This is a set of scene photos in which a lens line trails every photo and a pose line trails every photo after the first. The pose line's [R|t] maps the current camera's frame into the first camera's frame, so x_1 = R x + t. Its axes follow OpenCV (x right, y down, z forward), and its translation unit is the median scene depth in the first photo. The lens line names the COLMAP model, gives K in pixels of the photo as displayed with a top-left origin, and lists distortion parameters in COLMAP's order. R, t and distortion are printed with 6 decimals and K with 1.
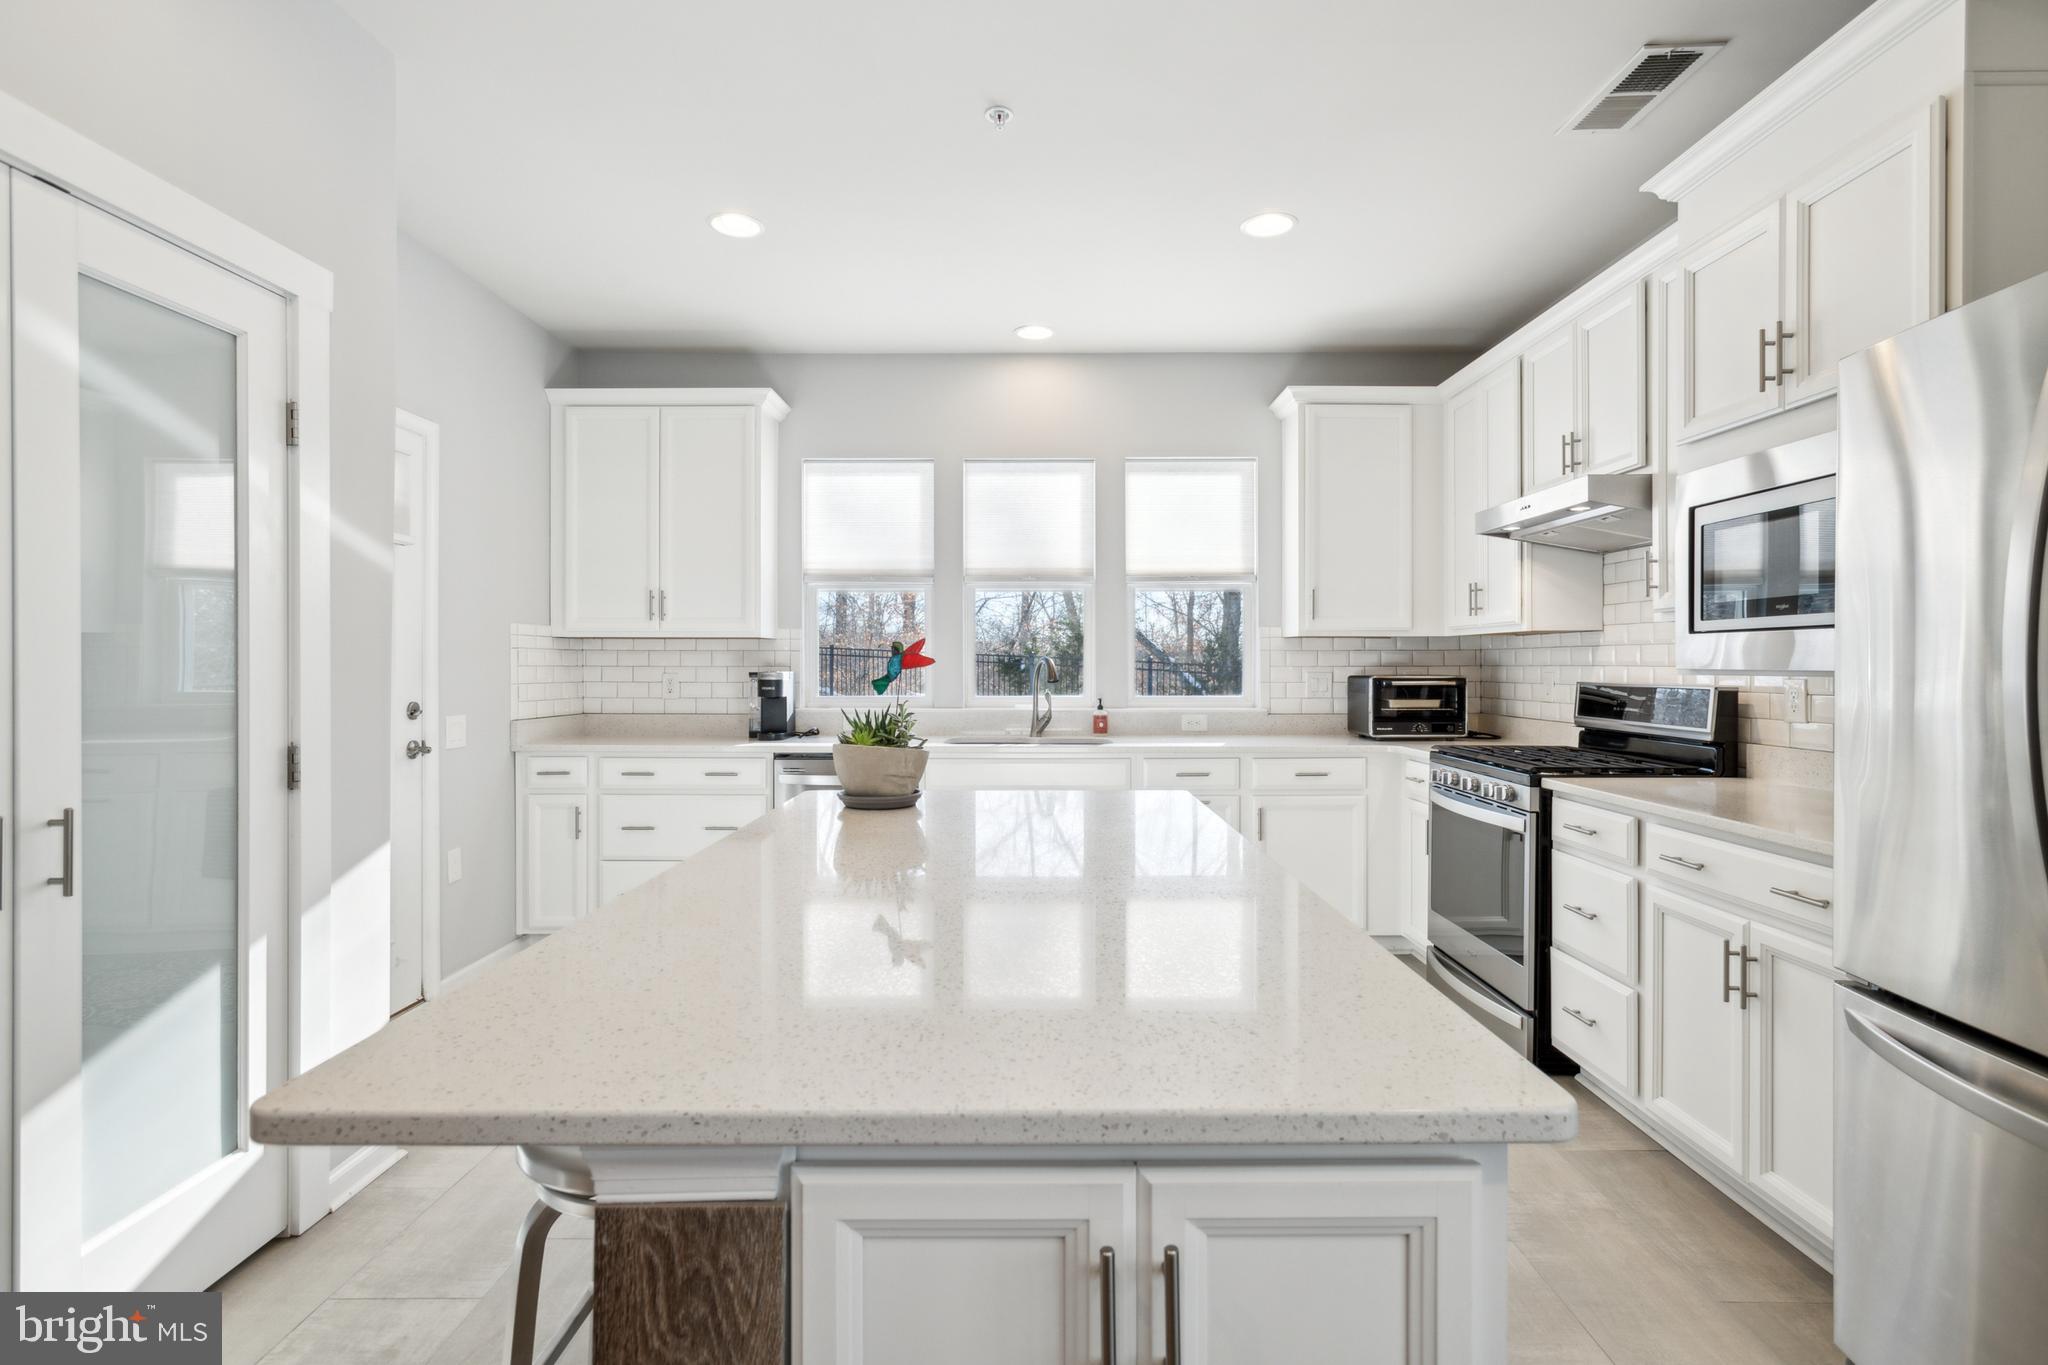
lens RADIAL K [[985.2, 0, 1037.3], [0, 985.2, 672.9], [0, 0, 1]] dist [-0.012359, 0.010597]
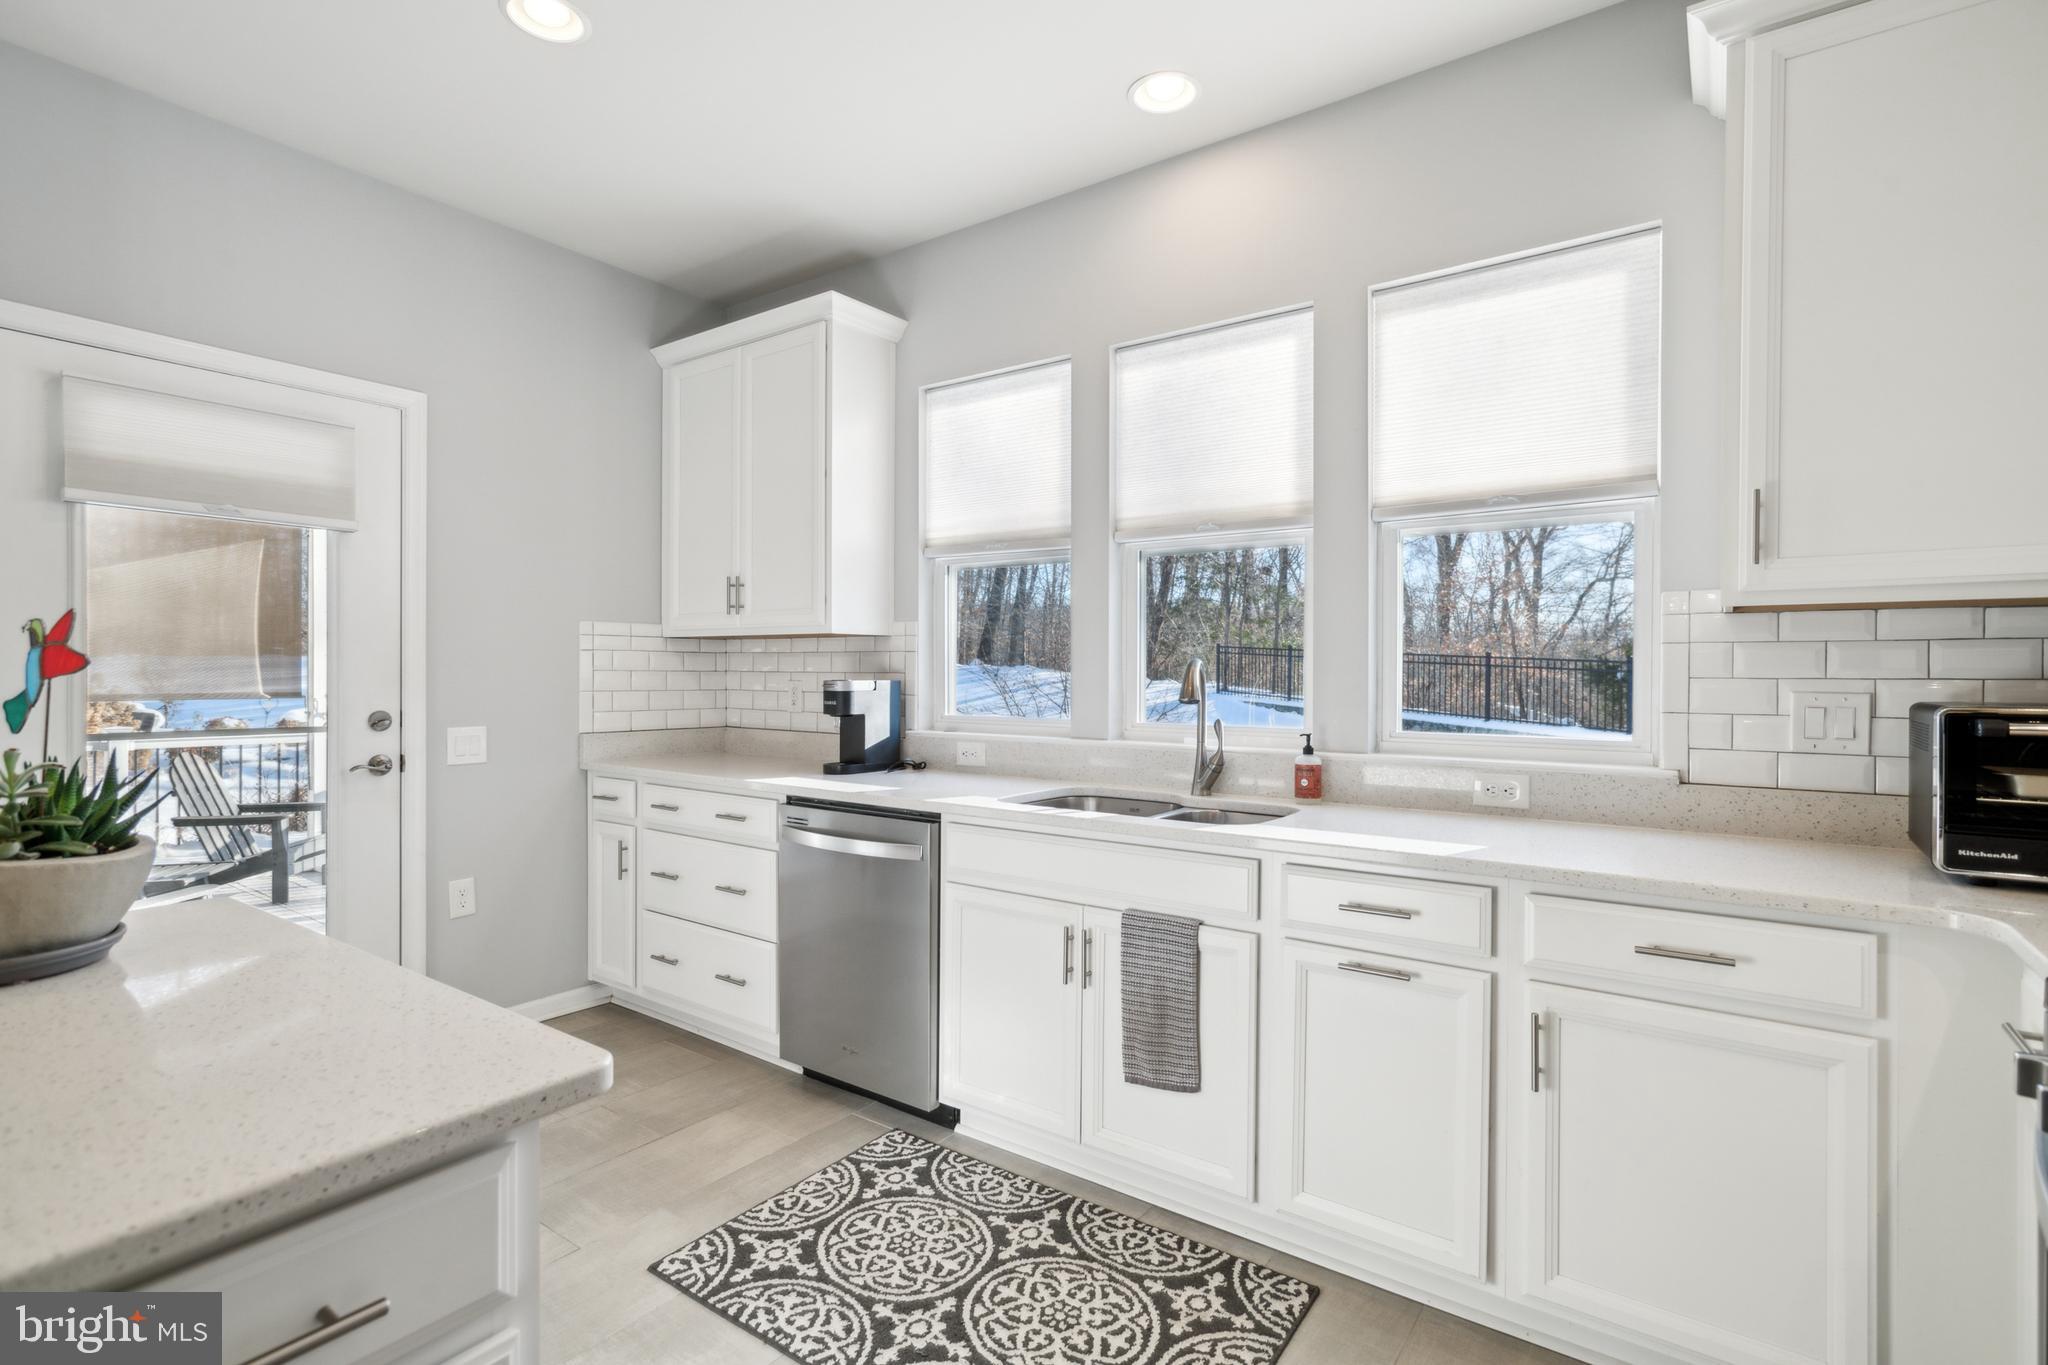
lens RADIAL K [[985.2, 0, 1028.5], [0, 985.2, 674.9], [0, 0, 1]] dist [-0.012359, 0.010597]
pose [[0.807166, 0.005950, -0.590295, 0.267763], [-0.008613, 0.999961, -0.001698, -0.004773], [0.590262, 0.006455, 0.807186, 0.476733]]
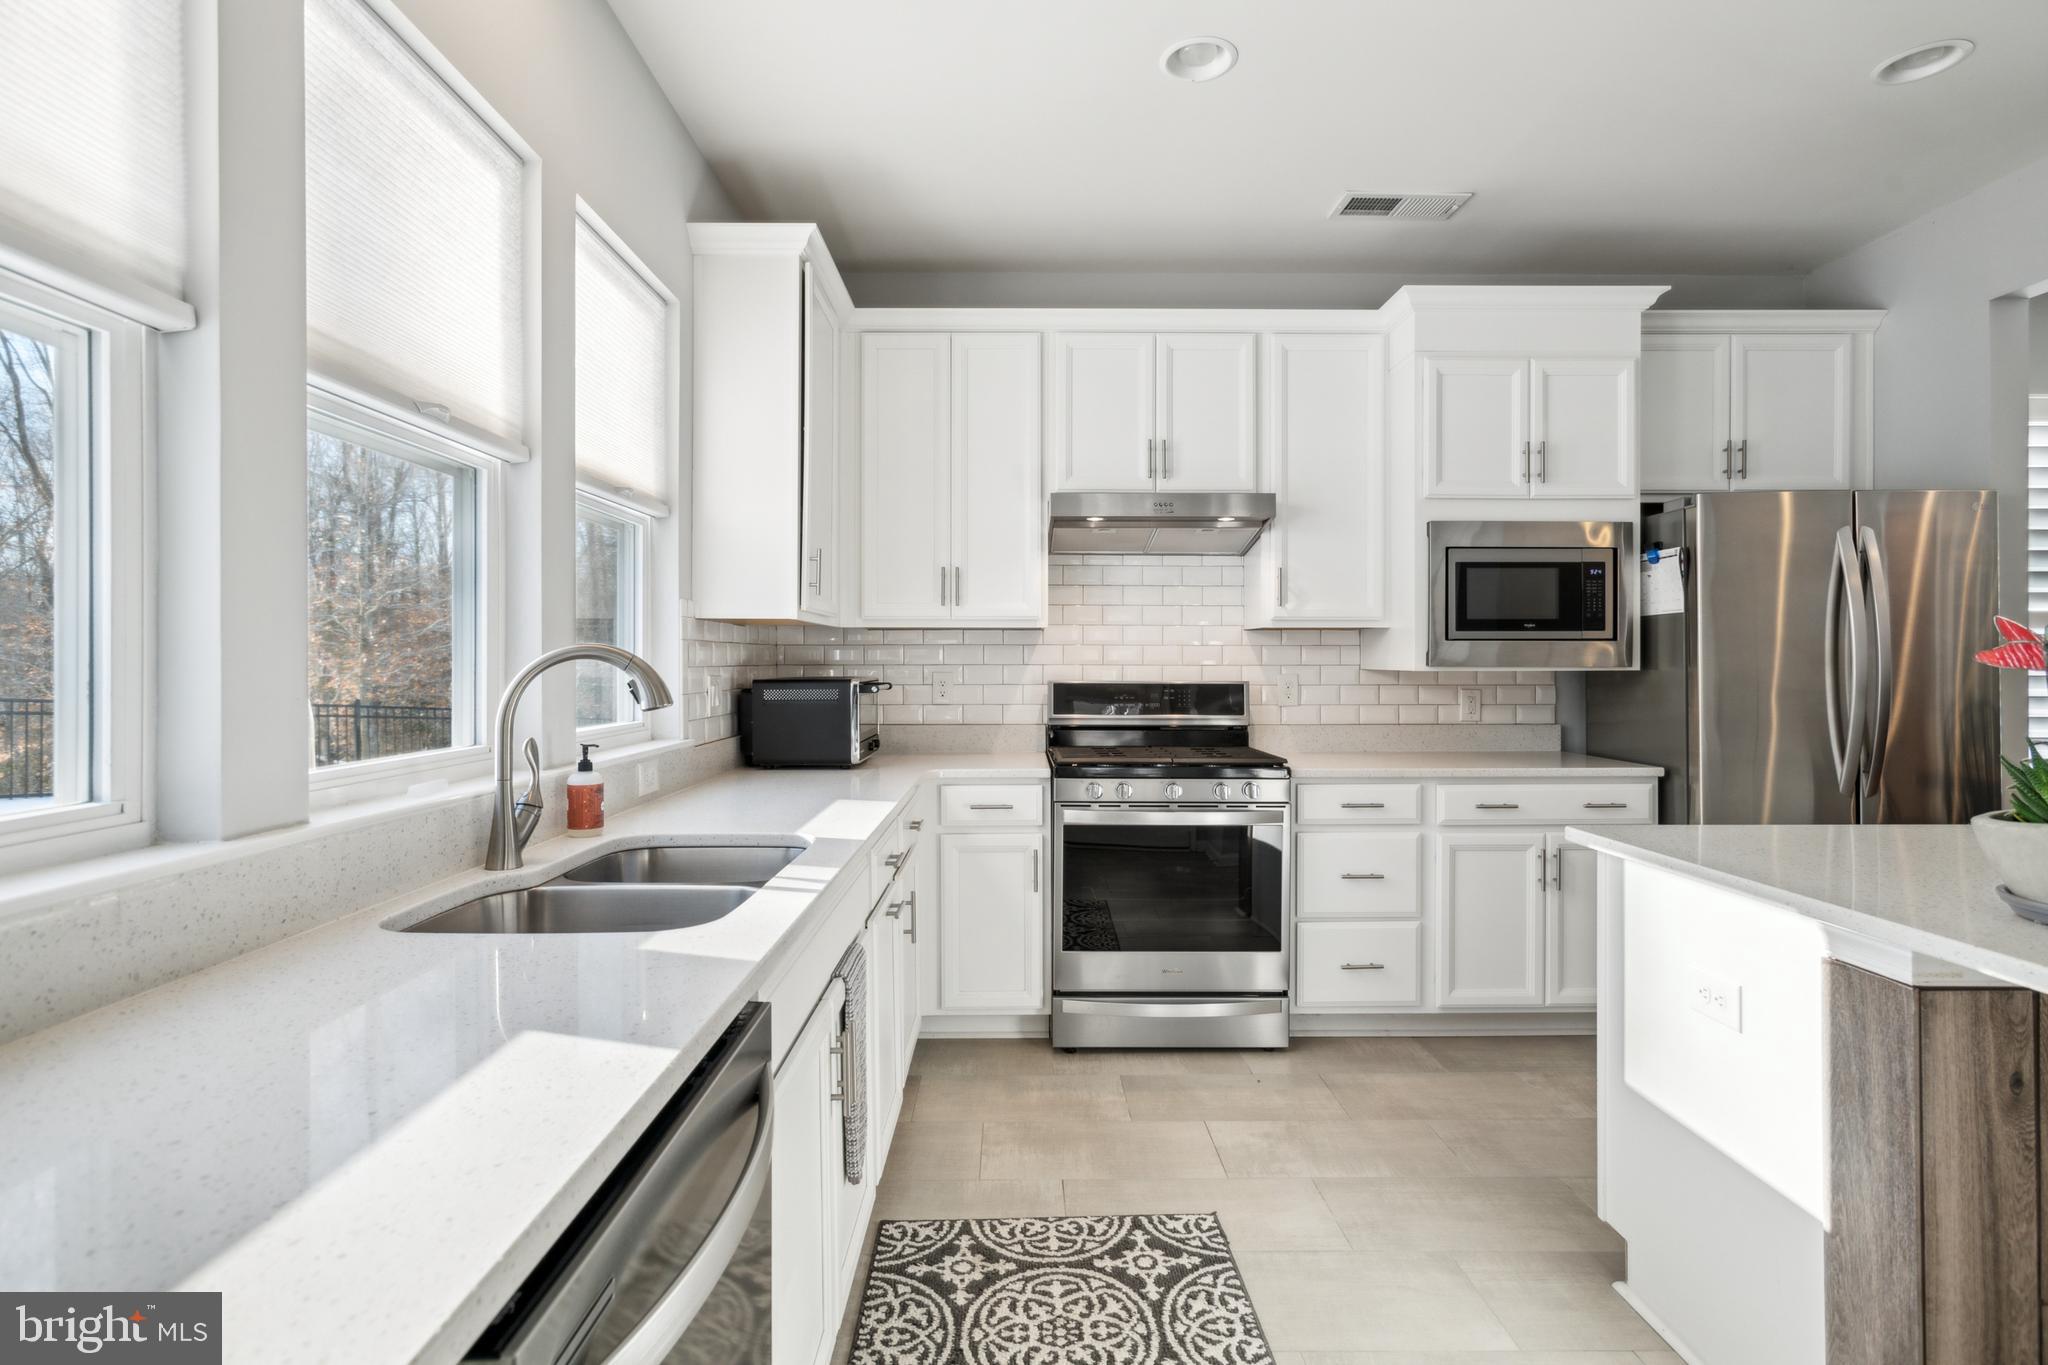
lens RADIAL K [[985.2, 0, 1021.8], [0, 985.2, 666.6], [0, 0, 1]] dist [-0.012359, 0.010597]
pose [[-0.005060, -0.001997, 0.999985, -0.360916], [0.008635, 0.999961, 0.002040, -0.006266], [-0.999950, 0.008645, -0.005042, 0.835528]]
